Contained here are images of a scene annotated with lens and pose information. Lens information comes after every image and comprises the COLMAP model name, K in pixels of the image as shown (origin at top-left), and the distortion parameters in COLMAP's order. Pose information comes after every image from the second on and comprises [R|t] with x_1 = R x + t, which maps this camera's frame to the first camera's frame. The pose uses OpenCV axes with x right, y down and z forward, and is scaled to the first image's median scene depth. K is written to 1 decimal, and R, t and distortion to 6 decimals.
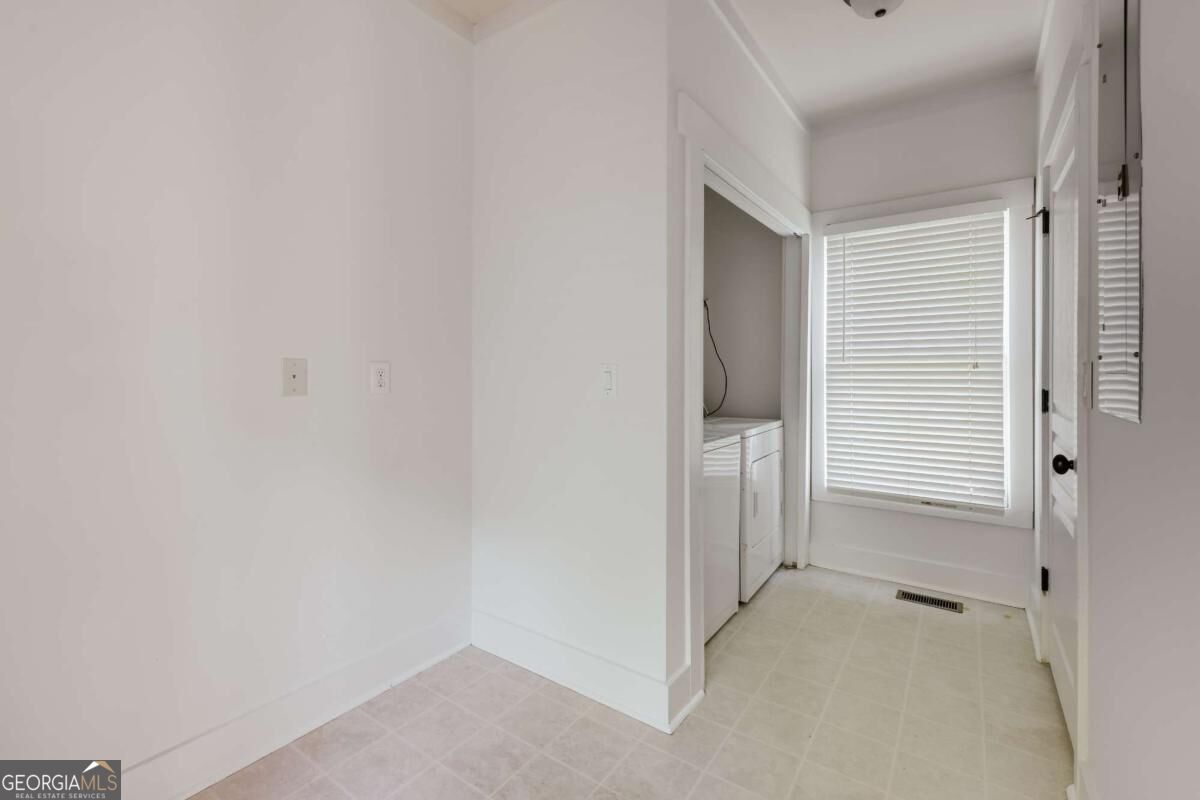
lens RADIAL K [[497.2, 0, 627.5], [0, 497.2, 377.9], [0, 0, 1]] dist [-0.010072, 0.000281]
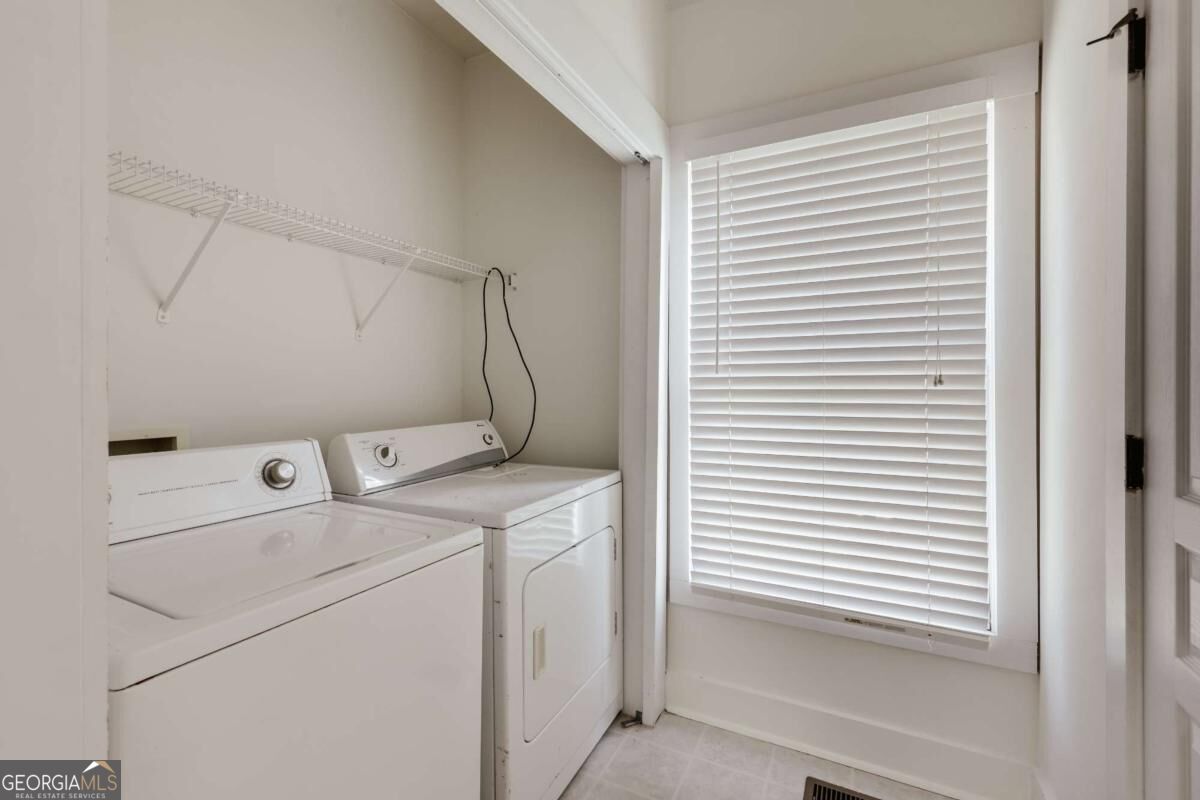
lens RADIAL K [[497.2, 0, 598.3], [0, 497.2, 392.6], [0, 0, 1]] dist [-0.010072, 0.000281]
pose [[0.993738, -0.000321, 0.111734, 0.235549], [0.000489, 0.999999, -0.001471, -0.009166], [-0.111733, 0.001516, 0.993737, 0.442441]]
